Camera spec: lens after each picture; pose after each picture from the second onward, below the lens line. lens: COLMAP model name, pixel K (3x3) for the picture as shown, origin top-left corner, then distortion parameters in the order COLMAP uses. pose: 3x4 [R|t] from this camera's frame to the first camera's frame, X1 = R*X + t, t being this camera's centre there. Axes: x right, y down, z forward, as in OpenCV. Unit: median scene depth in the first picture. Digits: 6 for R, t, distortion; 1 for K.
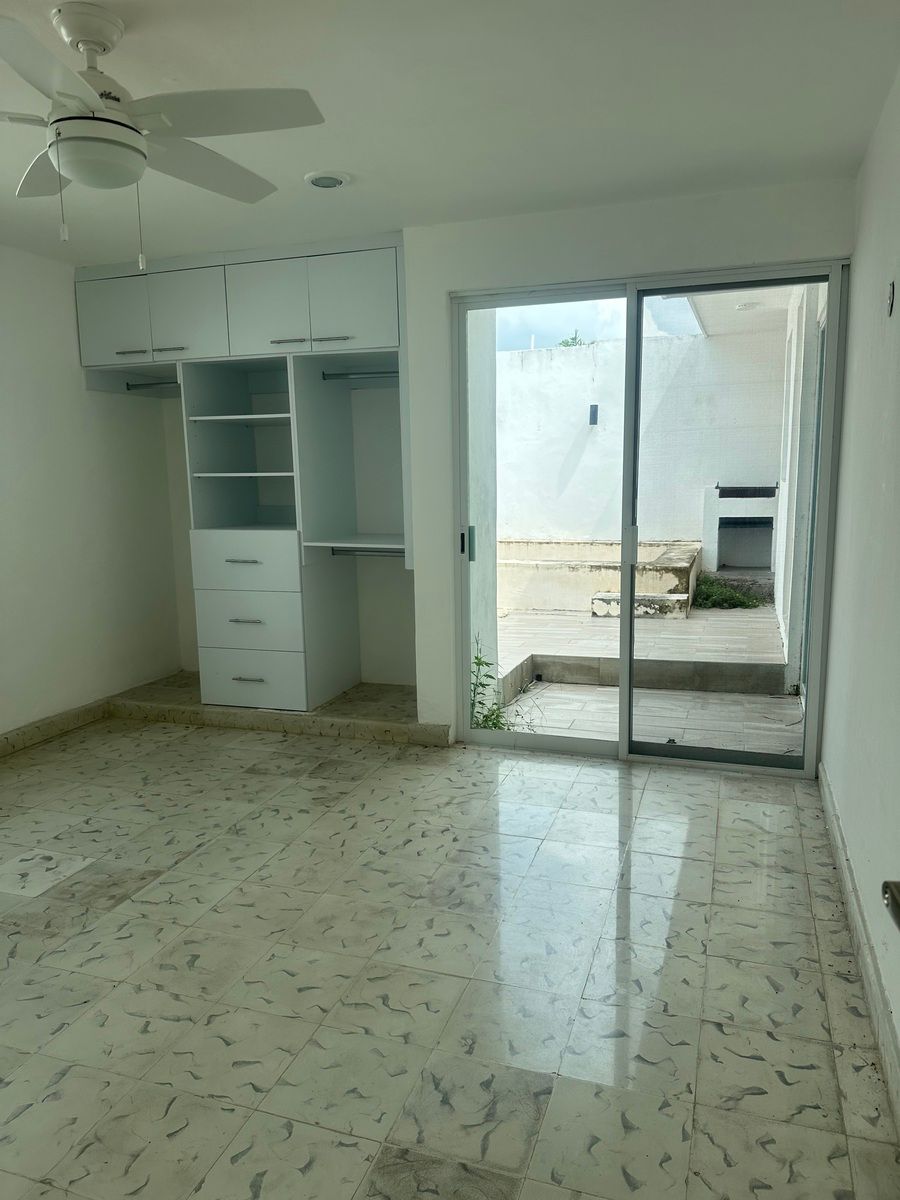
lens RADIAL K [[847.9, 0, 445.5], [0, 847.9, 597.6], [0, 0, 1]] dist [0.005437, -0.004210]
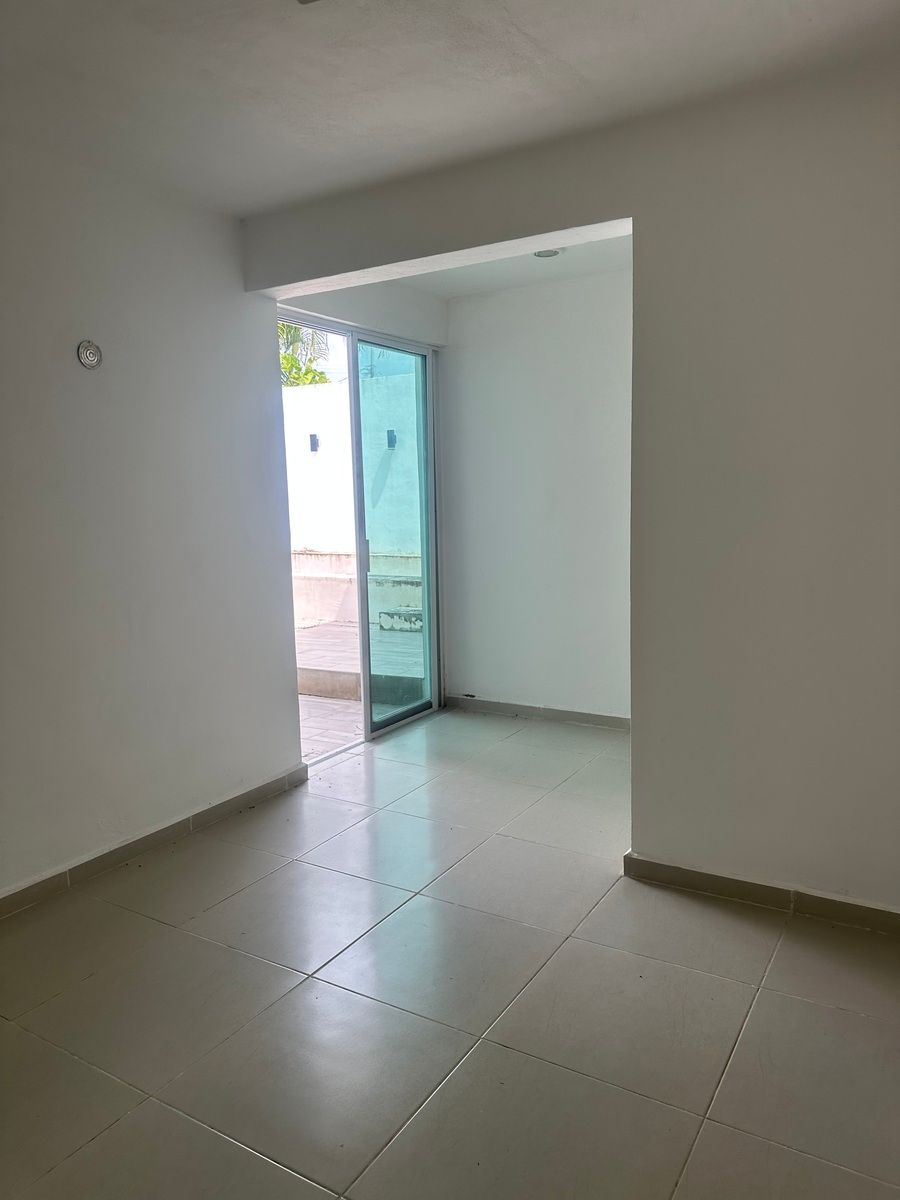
lens RADIAL K [[844.4, 0, 449.5], [0, 844.4, 600.4], [0, 0, 1]] dist [0.078276, -0.000499]
pose [[0.979637, 0.024368, -0.199295, 0.447117], [-0.026963, 0.999583, -0.010318, -0.004918], [0.198961, 0.015481, 0.979885, -0.000659]]
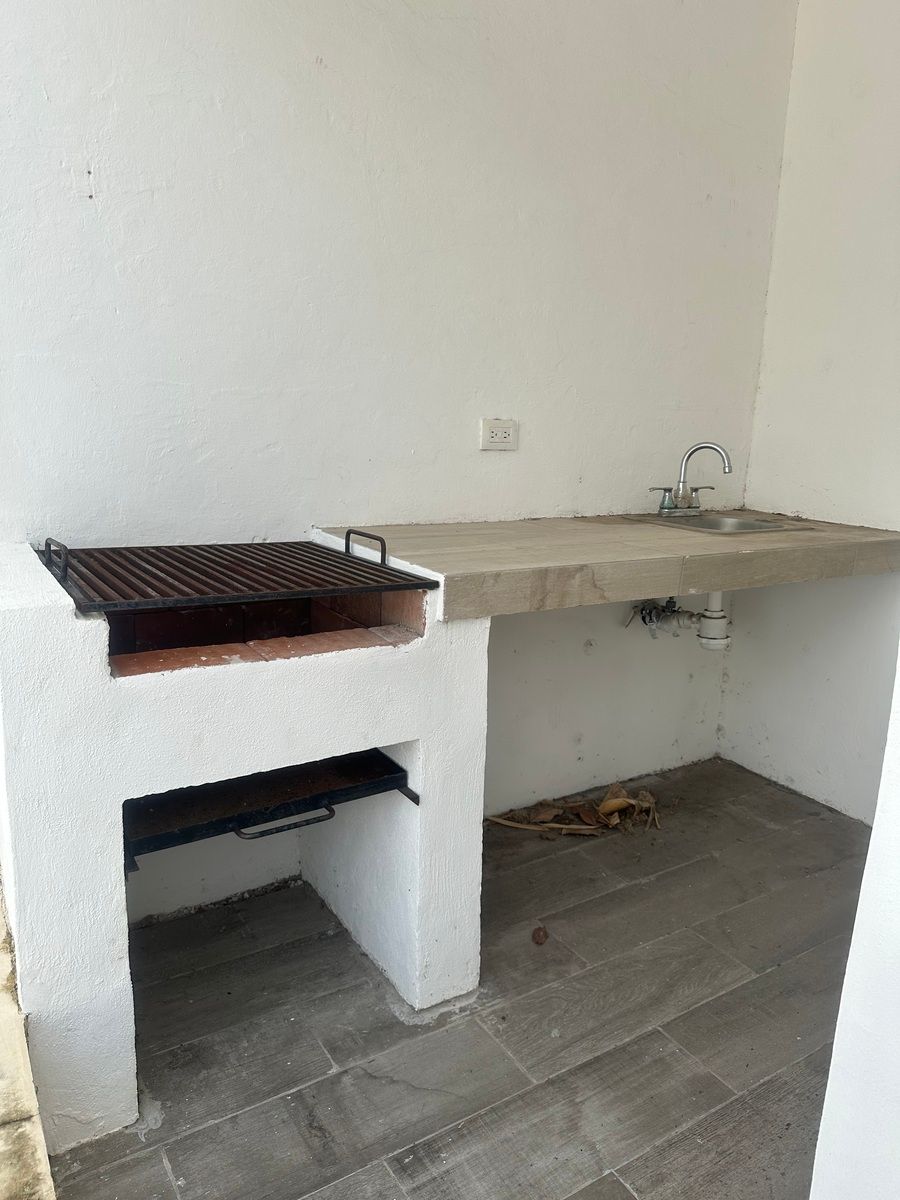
lens RADIAL K [[847.9, 0, 445.5], [0, 847.9, 597.6], [0, 0, 1]] dist [0.005437, -0.004210]
pose [[0.607661, -0.116081, 0.785667, 0.290771], [0.058631, 0.993118, 0.101385, -0.168070], [-0.792029, -0.015543, 0.610285, 1.028986]]
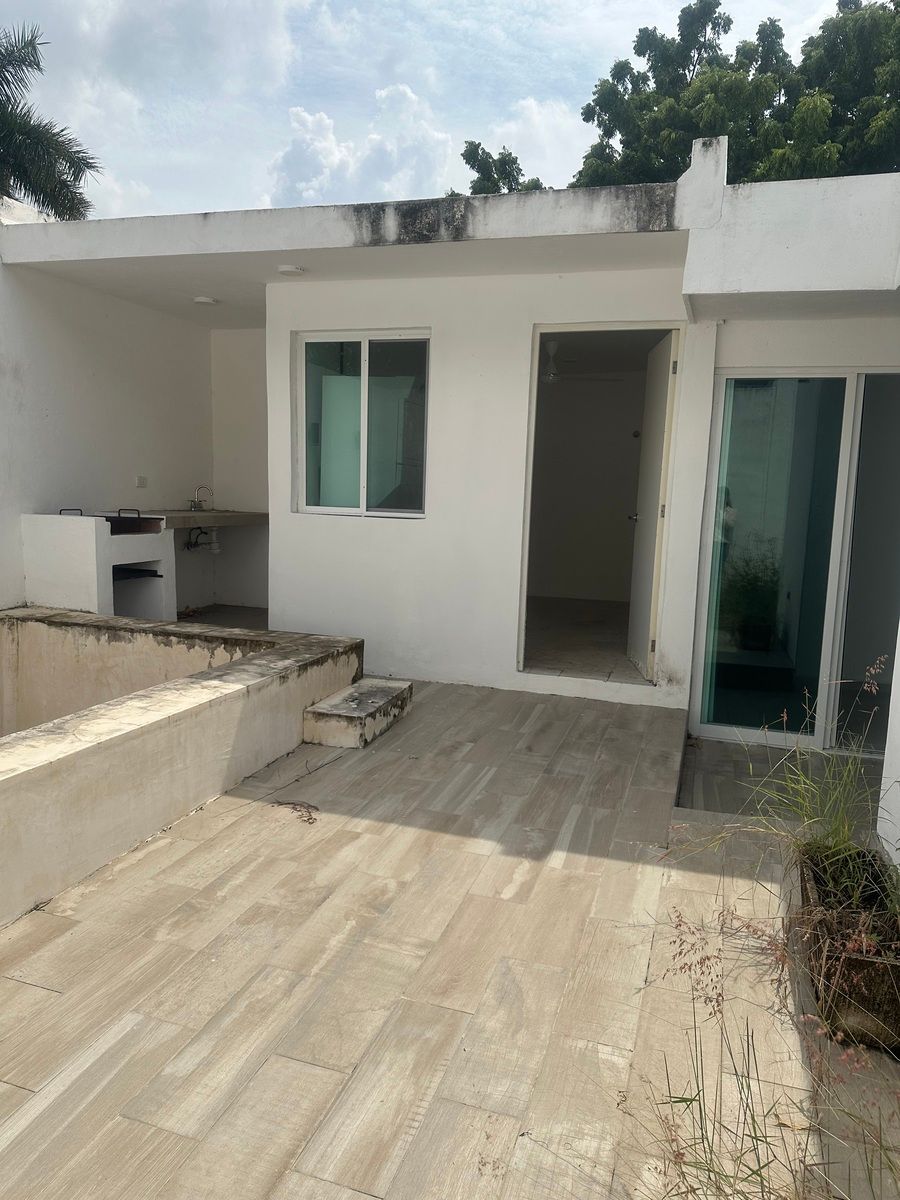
lens RADIAL K [[847.2, 0, 453.0], [0, 847.2, 595.3], [0, 0, 1]] dist [0.056158, -0.083802]
pose [[-0.048646, -0.104194, 0.993367, -0.394067], [0.112679, 0.987623, 0.109110, -0.135568], [-0.992440, 0.117239, -0.036303, 0.915948]]
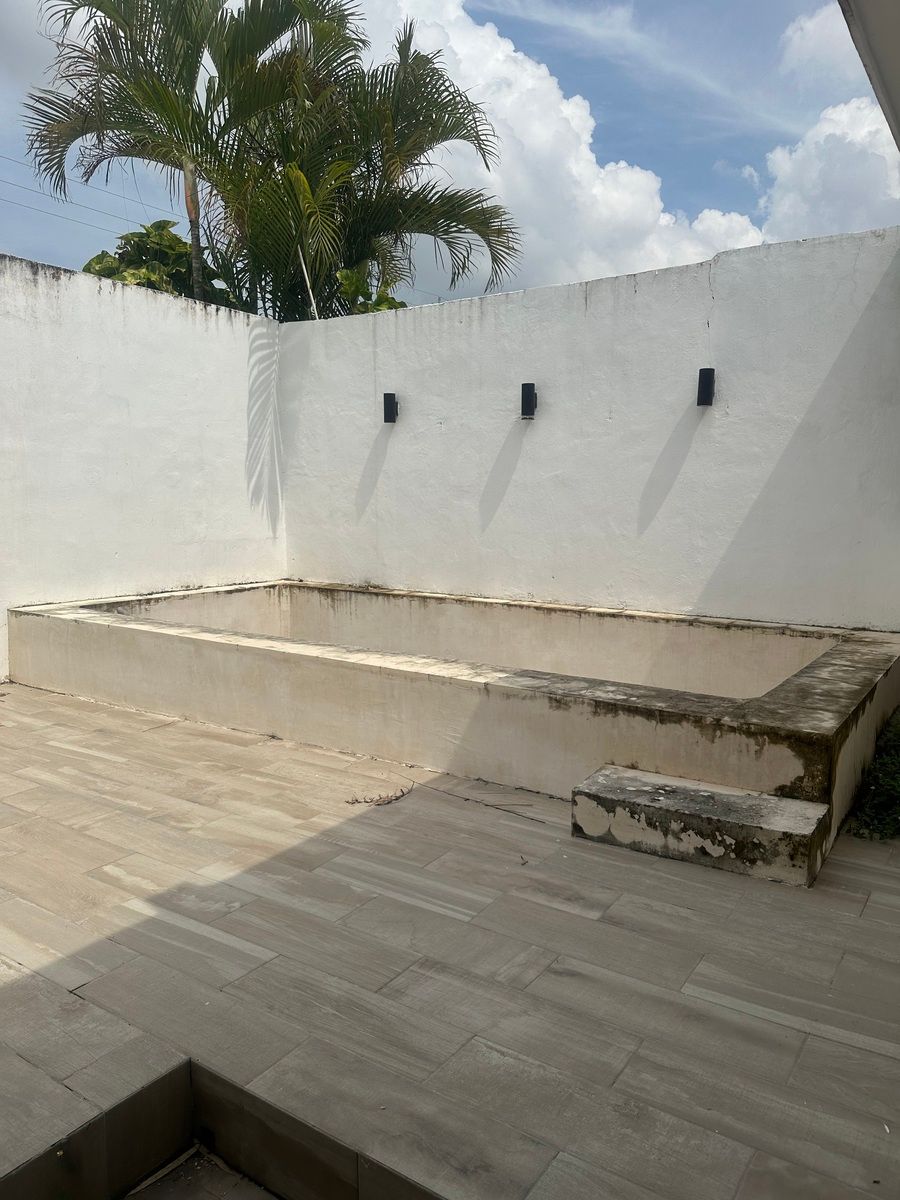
lens RADIAL K [[847.2, 0, 453.0], [0, 847.2, 595.3], [0, 0, 1]] dist [0.056158, -0.083802]
pose [[0.968716, 0.053715, -0.242289, 0.203348], [-0.061247, 0.997842, -0.023655, -0.077351], [0.240496, 0.037755, 0.969916, 0.561556]]
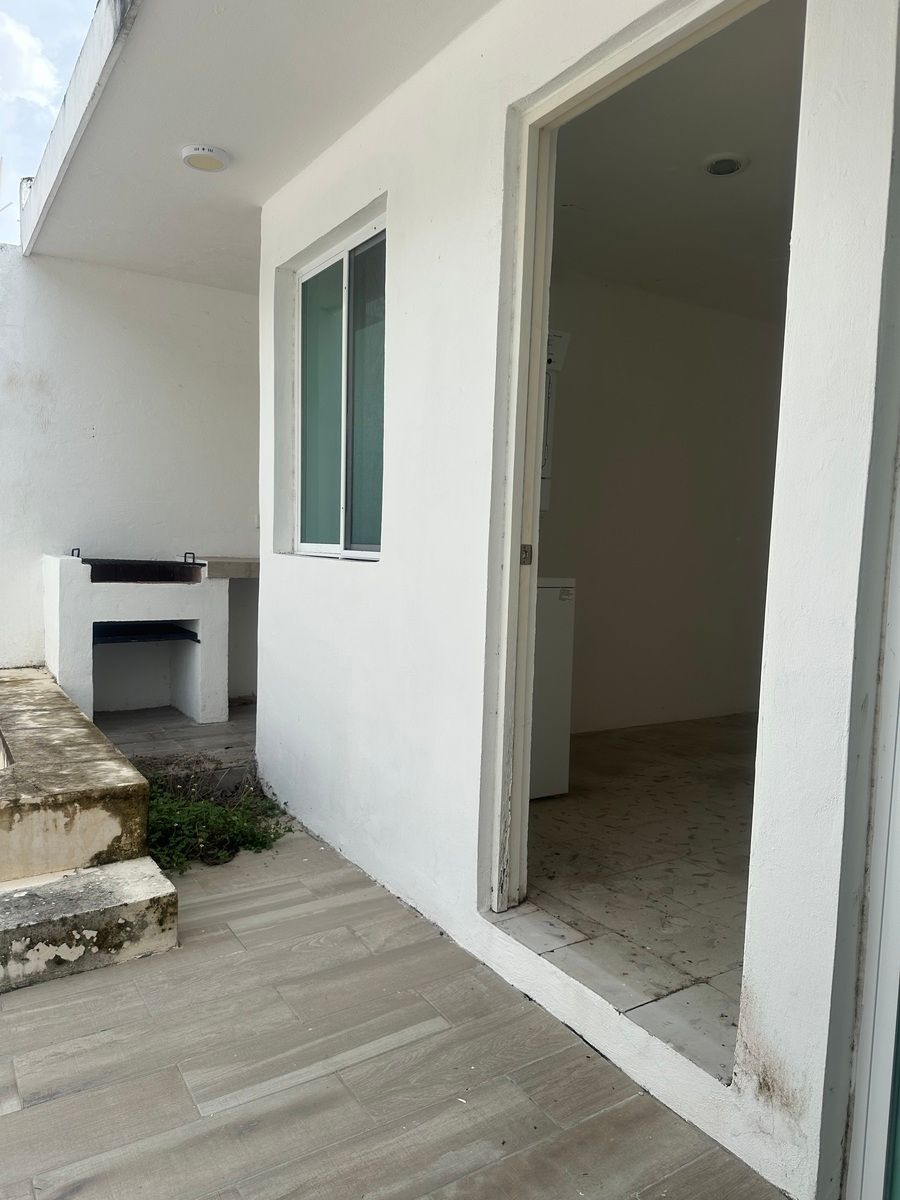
lens RADIAL K [[847.8, 0, 461.2], [0, 847.8, 602.9], [0, 0, 1]] dist [0.014927, -0.030848]
pose [[0.598853, -0.014384, 0.800730, 0.072231], [0.068756, 0.997071, -0.033511, -0.089168], [-0.797902, 0.075123, 0.598087, 0.644414]]
